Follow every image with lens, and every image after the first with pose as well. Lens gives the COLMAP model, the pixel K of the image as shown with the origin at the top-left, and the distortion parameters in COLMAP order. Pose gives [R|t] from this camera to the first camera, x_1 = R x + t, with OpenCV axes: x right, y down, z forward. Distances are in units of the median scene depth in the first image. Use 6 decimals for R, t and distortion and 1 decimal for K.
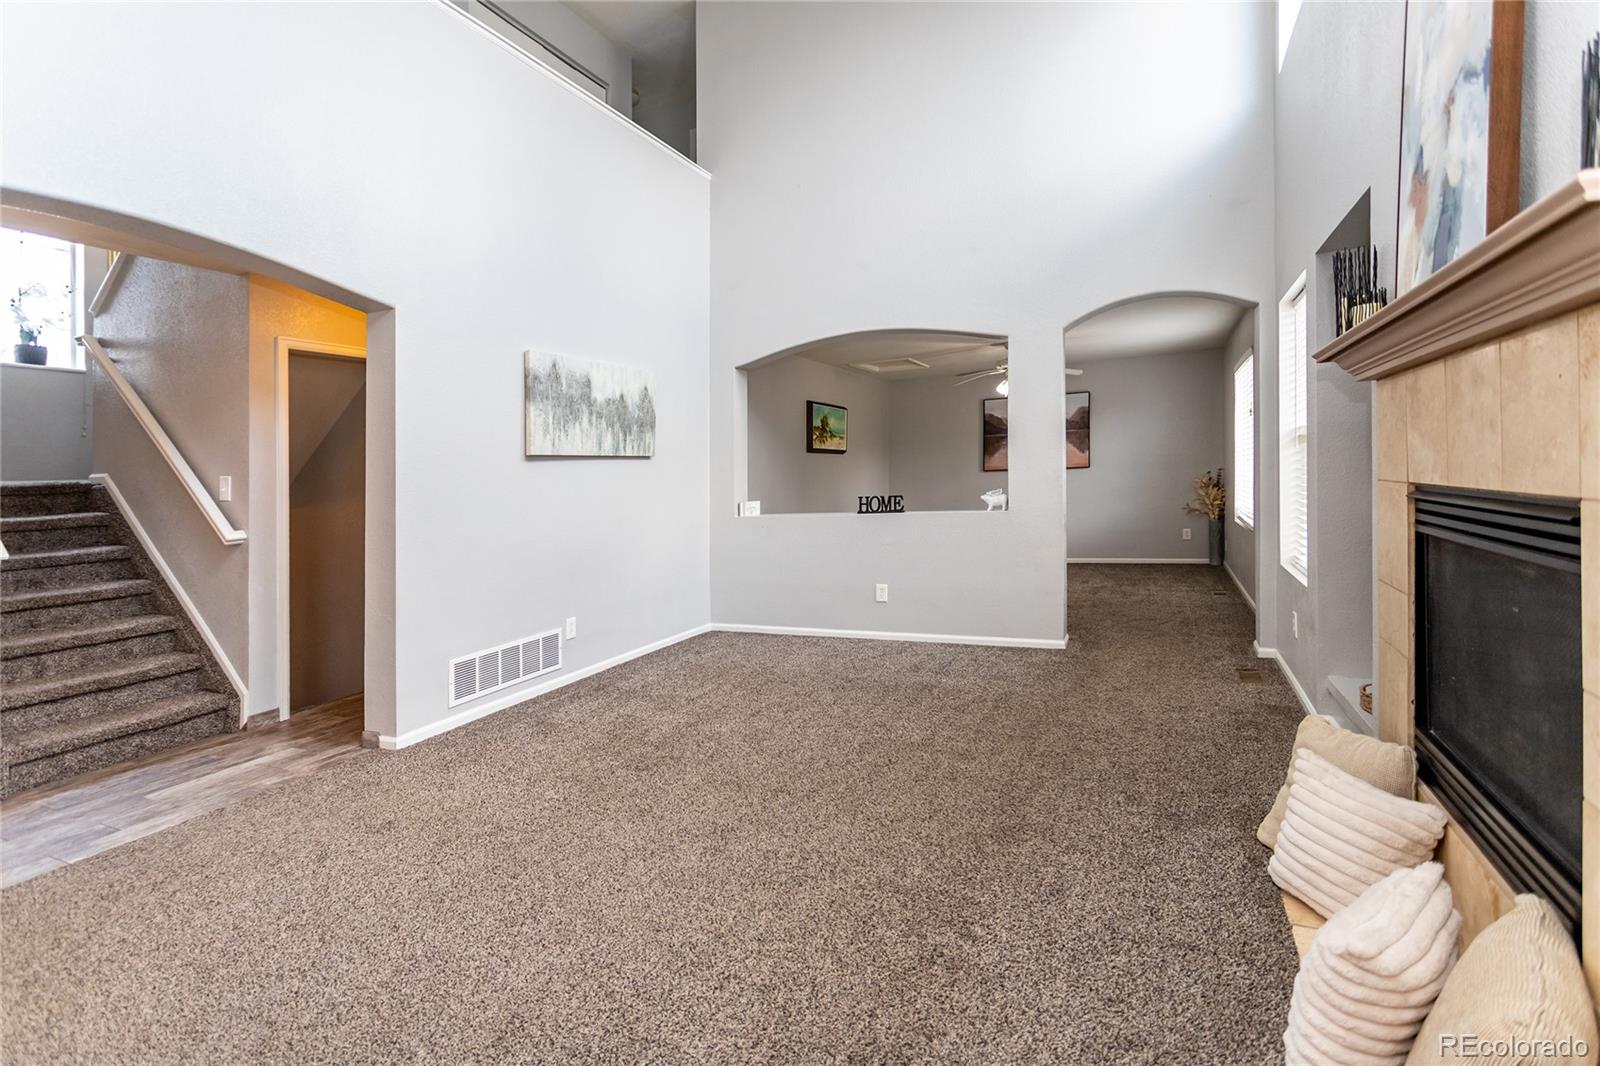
lens RADIAL K [[748.7, 0, 797.7], [0, 748.7, 460.1], [0, 0, 1]] dist [0.001221, 0.000357]
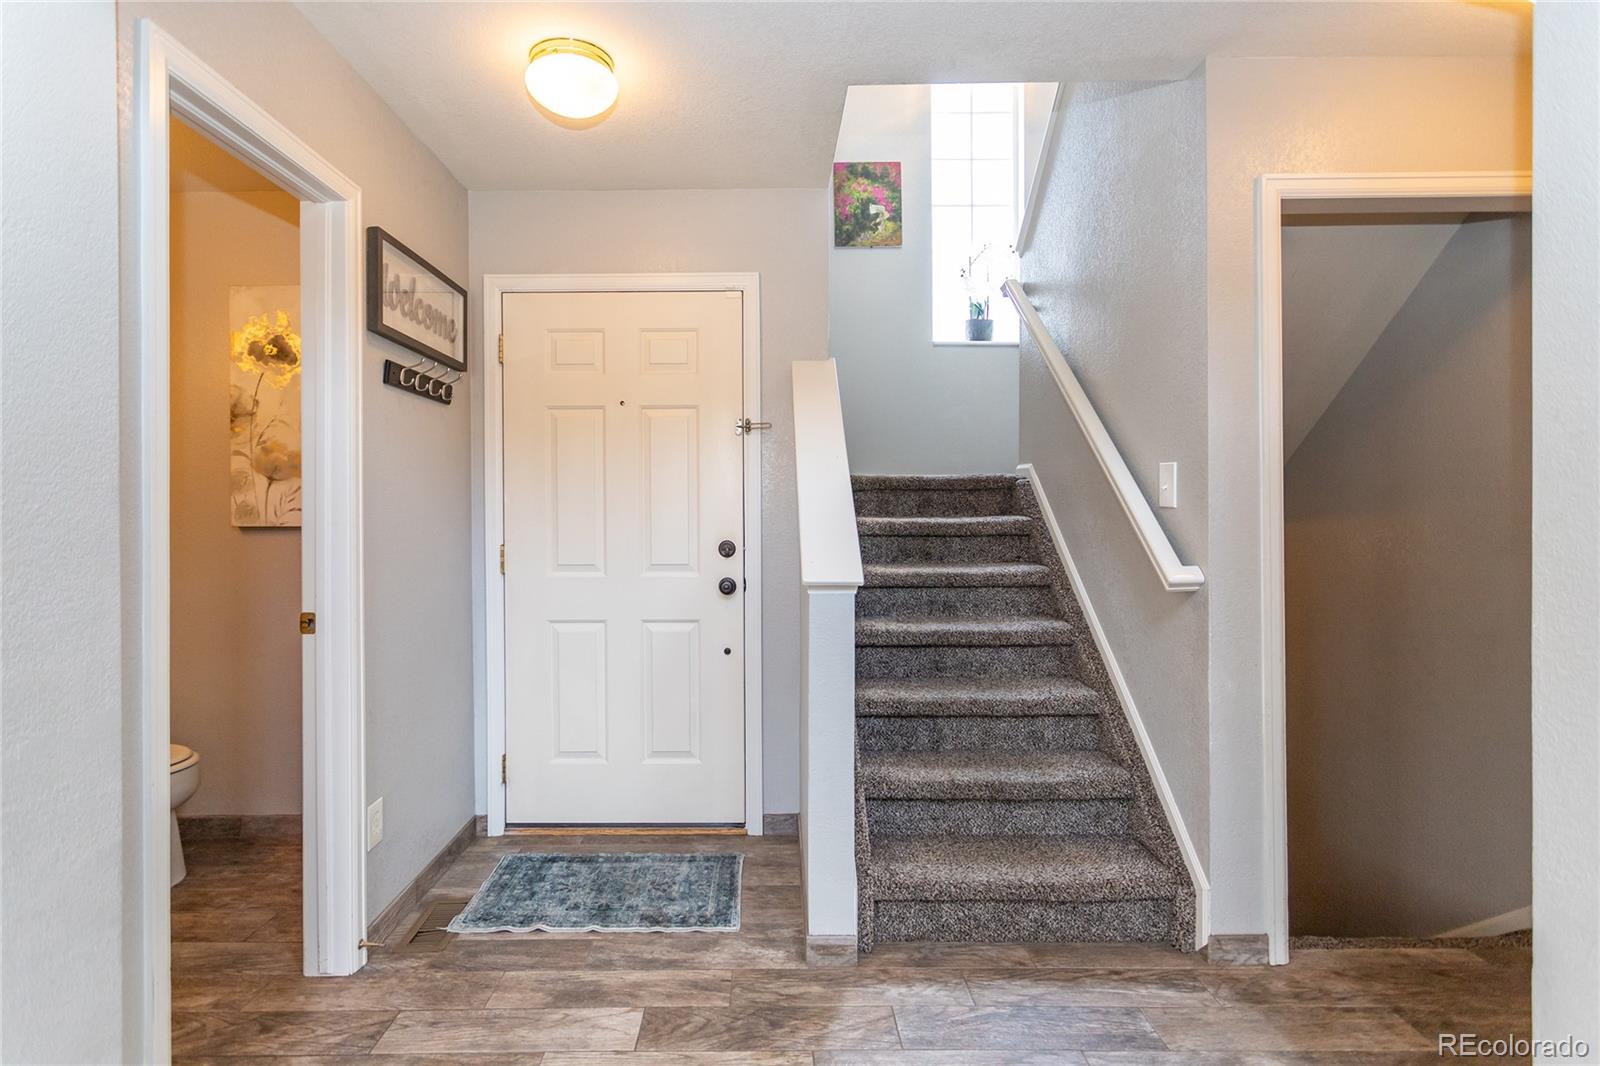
lens RADIAL K [[766.1, 0, 797.5], [0, 766.1, 472.3], [0, 0, 1]] dist [0.000825, 0.000557]
pose [[0.430446, -0.002951, -0.902612, -0.381024], [0.006321, 0.999980, -0.000254, 0.027884], [0.902594, -0.005596, 0.430456, 0.522232]]
